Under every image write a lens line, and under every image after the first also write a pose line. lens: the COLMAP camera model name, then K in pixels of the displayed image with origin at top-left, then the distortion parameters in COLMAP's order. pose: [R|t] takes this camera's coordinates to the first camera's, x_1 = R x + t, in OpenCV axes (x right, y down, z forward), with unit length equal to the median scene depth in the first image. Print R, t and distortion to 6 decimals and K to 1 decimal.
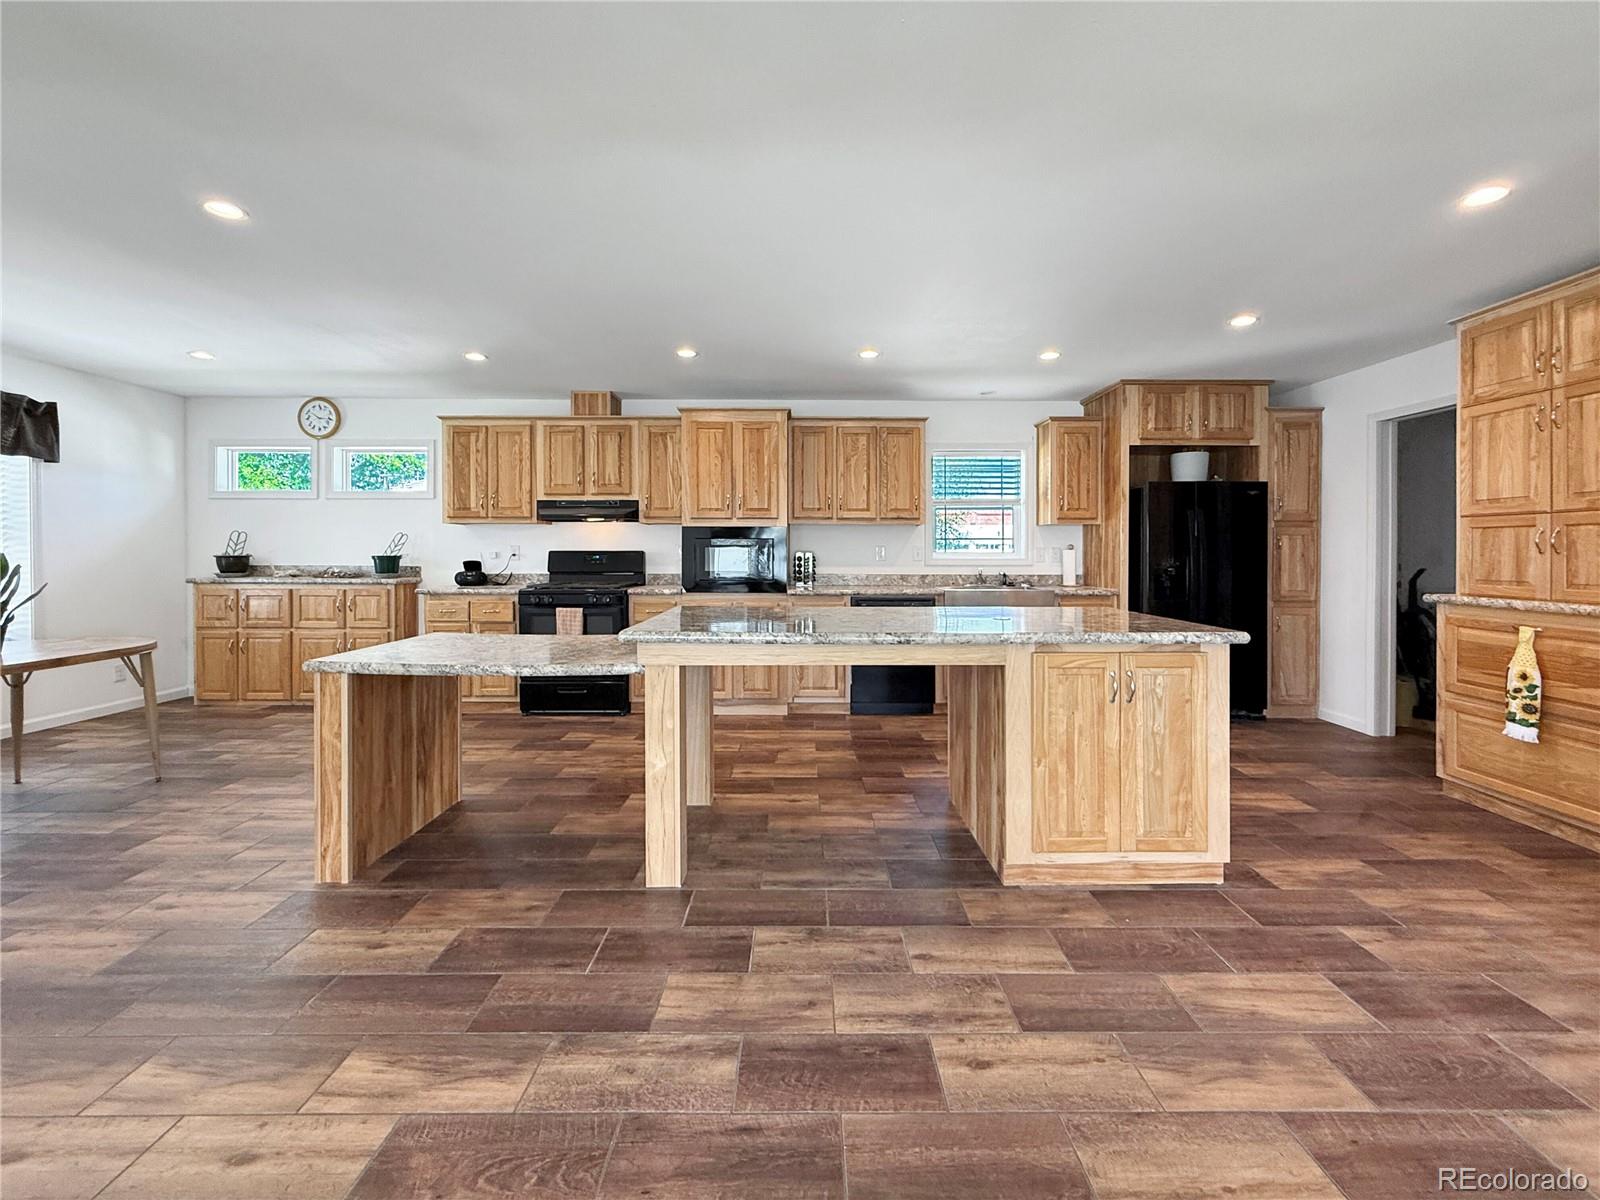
lens RADIAL K [[682.0, 0, 811.5], [0, 682.0, 551.6], [0, 0, 1]] dist [0.001710, -0.000172]
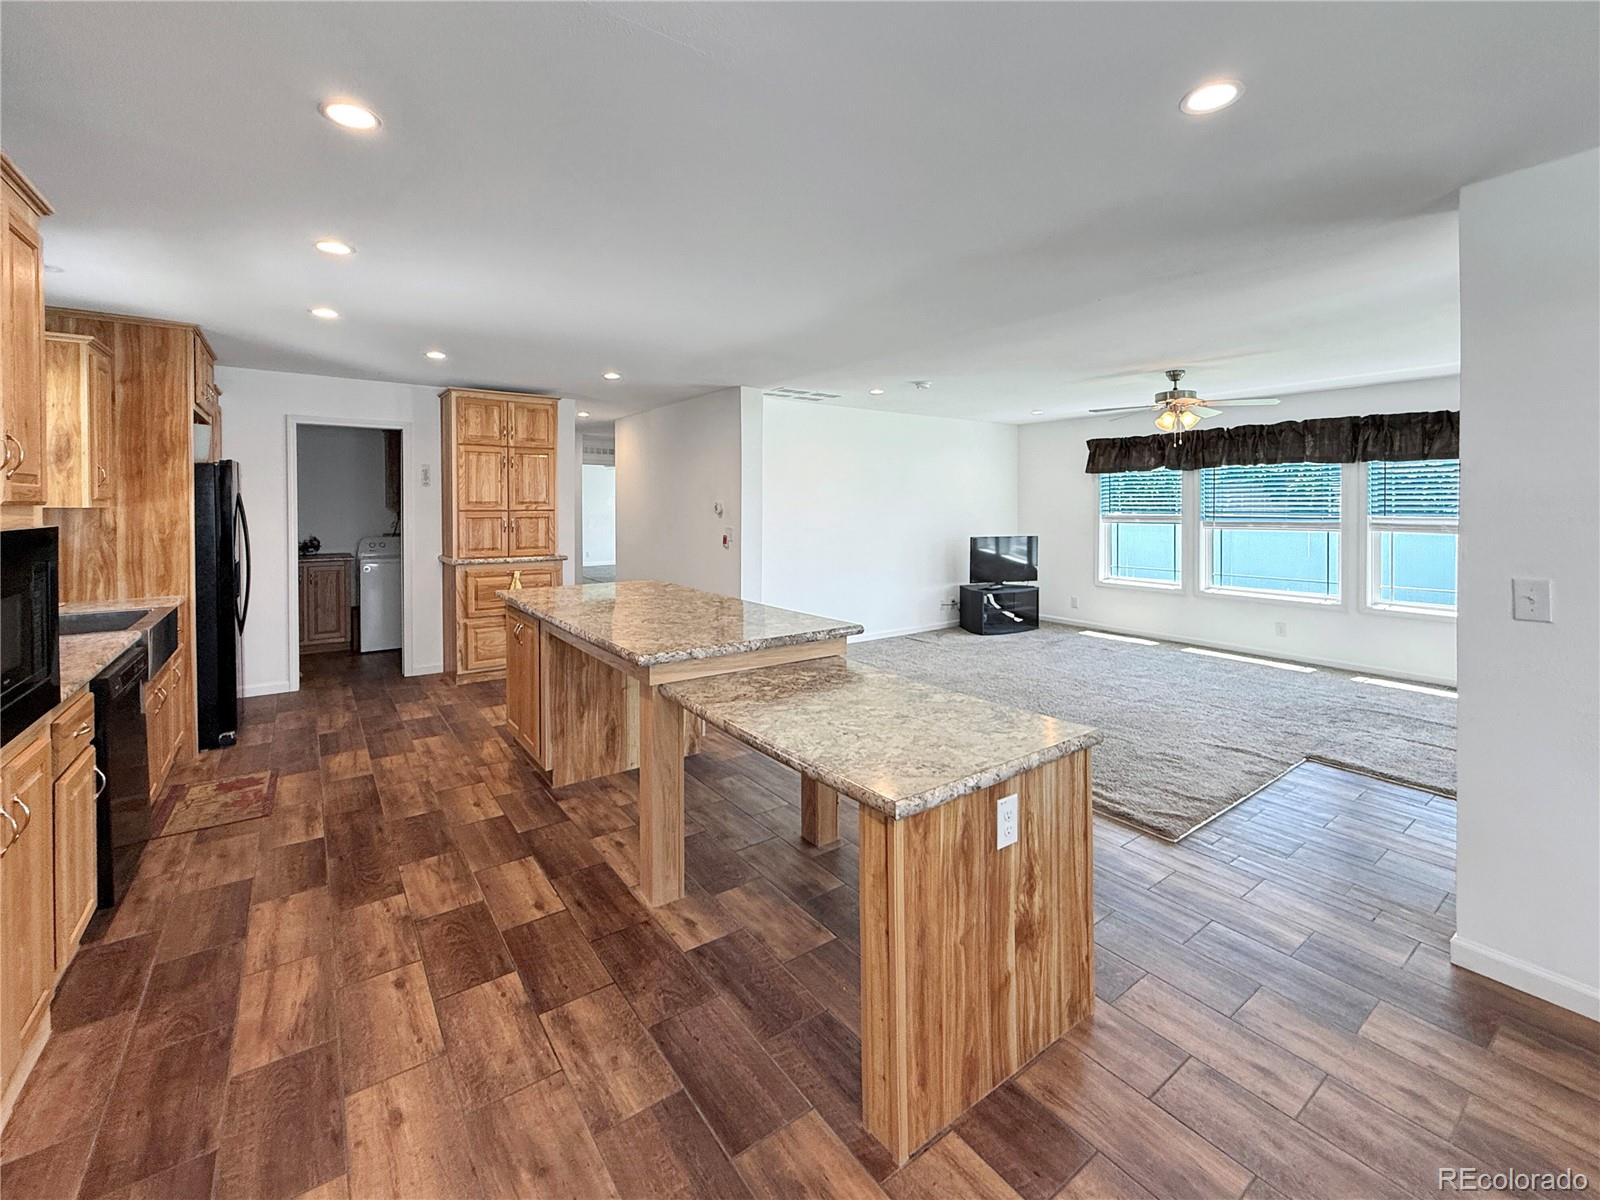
lens RADIAL K [[682.0, 0, 791.4], [0, 682.0, 507.6], [0, 0, 1]] dist [0.001710, -0.000172]
pose [[-0.576114, -0.009766, 0.817311, -0.575677], [-0.008261, 0.999947, 0.006126, -0.052156], [-0.817328, -0.003223, -0.576164, 0.887910]]
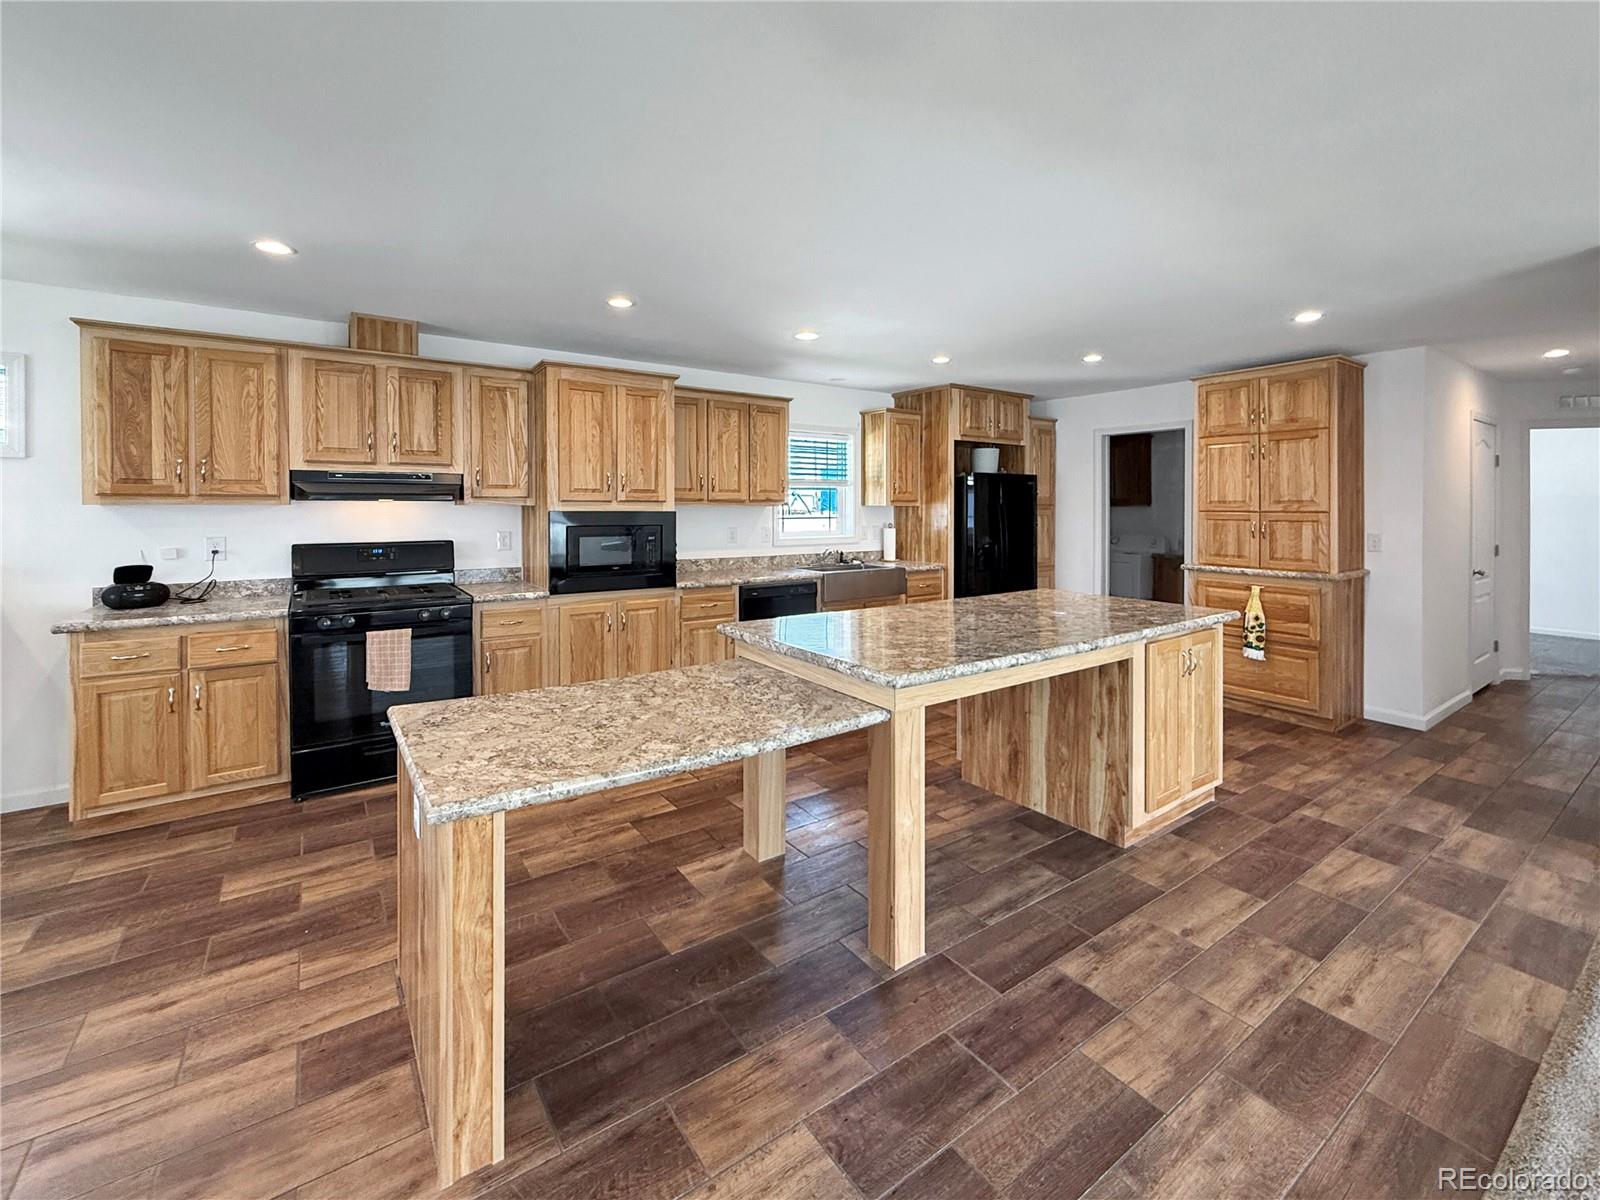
lens RADIAL K [[682.0, 0, 833.4], [0, 682.0, 516.1], [0, 0, 1]] dist [0.001710, -0.000172]
pose [[0.818385, -0.007944, 0.574615, -0.375032], [-0.000257, 0.999899, 0.014191, -0.042571], [-0.574670, -0.011761, 0.818301, 0.166070]]
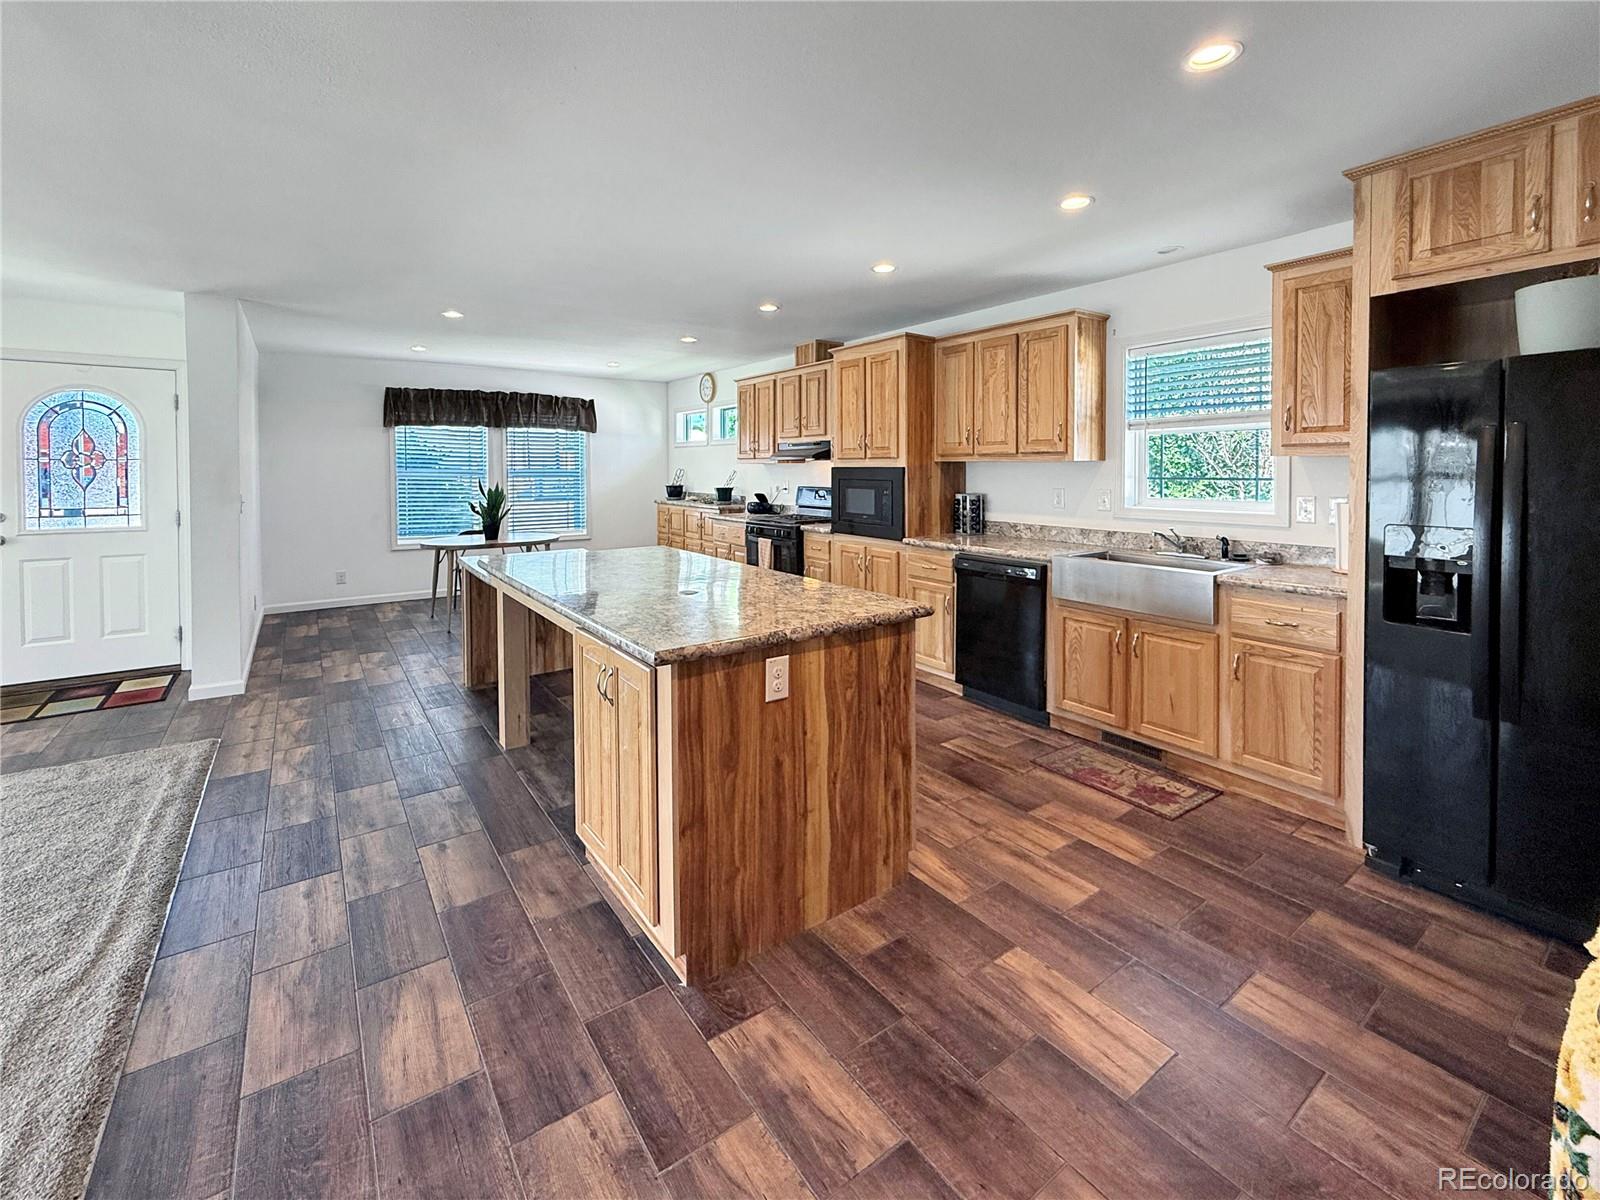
lens RADIAL K [[714.4, 0, 760.0], [0, 714.4, 487.5], [0, 0, 1]] dist [0.012196, -0.001885]
pose [[0.531670, 0.021290, -0.846684, 0.663413], [0.013460, 0.999345, 0.033581, -0.043988], [0.846845, -0.029250, 0.531035, 0.339823]]
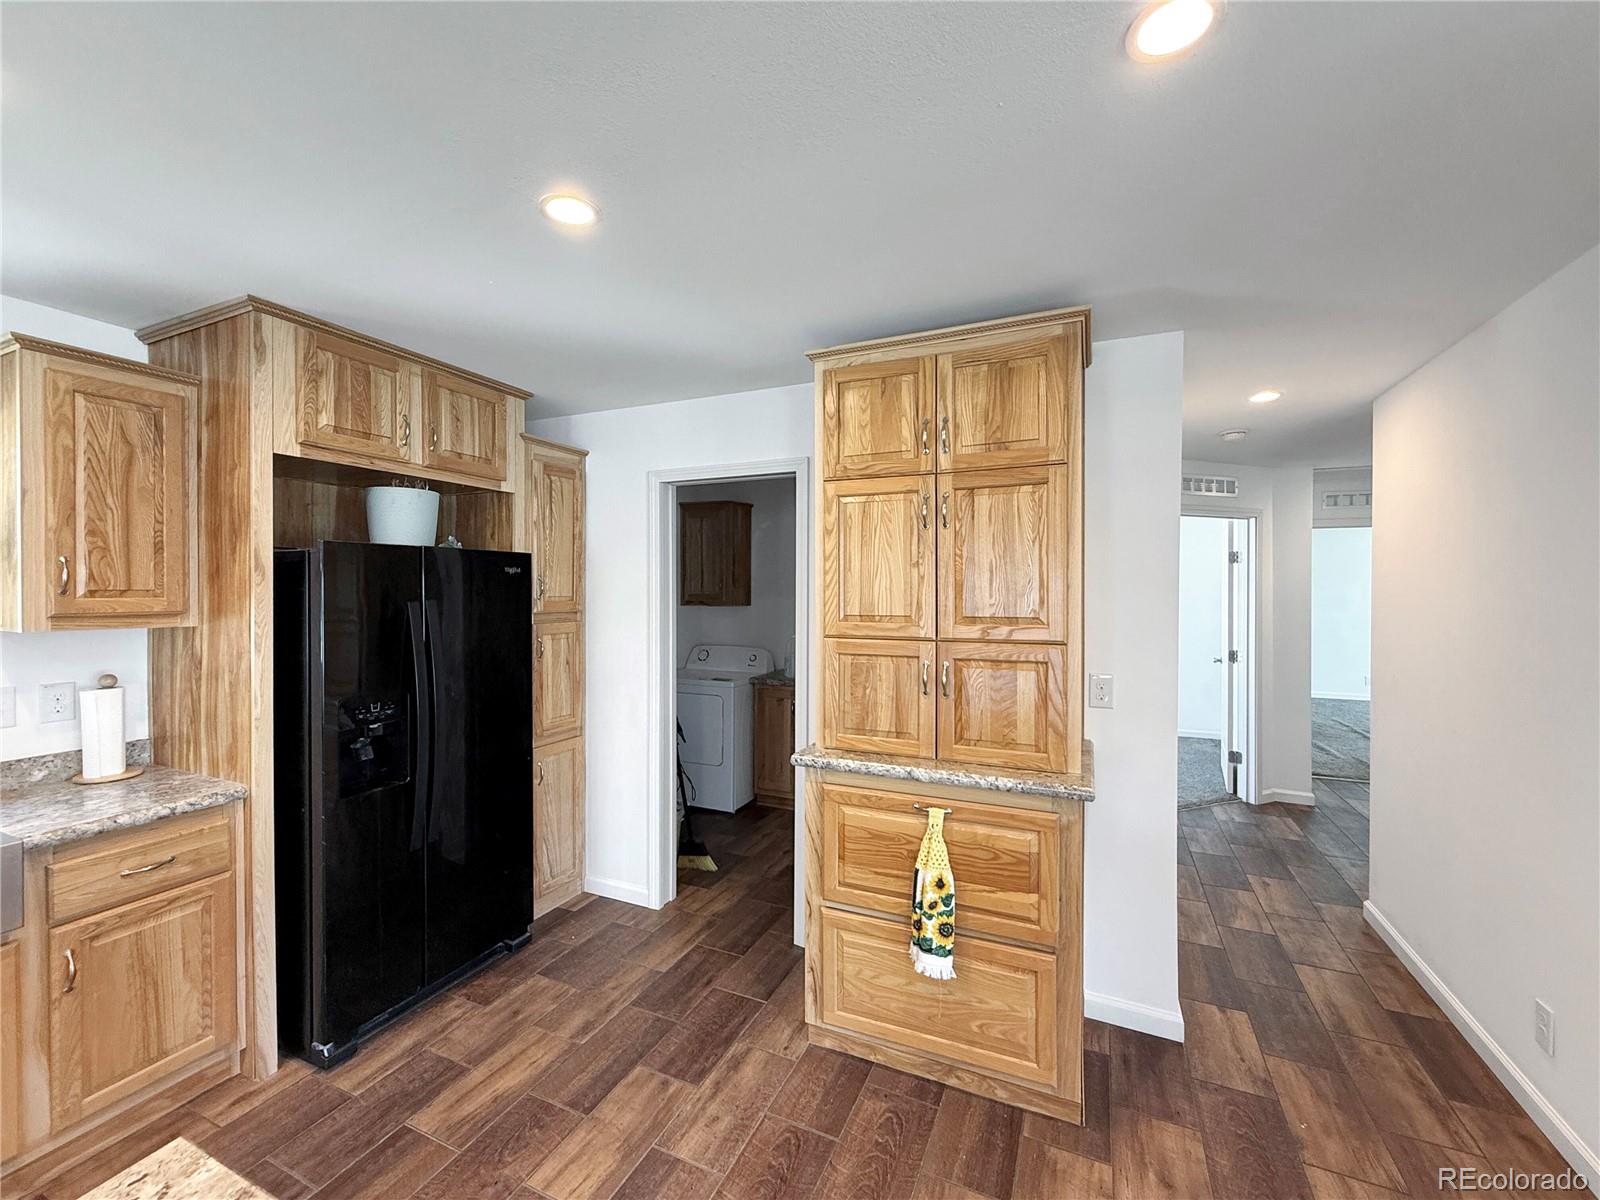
lens RADIAL K [[658.4, 0, 800.6], [0, 658.4, 591.9], [0, 0, 1]] dist [-0.003500, 0.002931]
pose [[0.439783, -0.007883, 0.898069, 0.230406], [-0.001232, 0.999955, 0.009380, -0.071036], [-0.898103, -0.005232, 0.439754, 0.499264]]
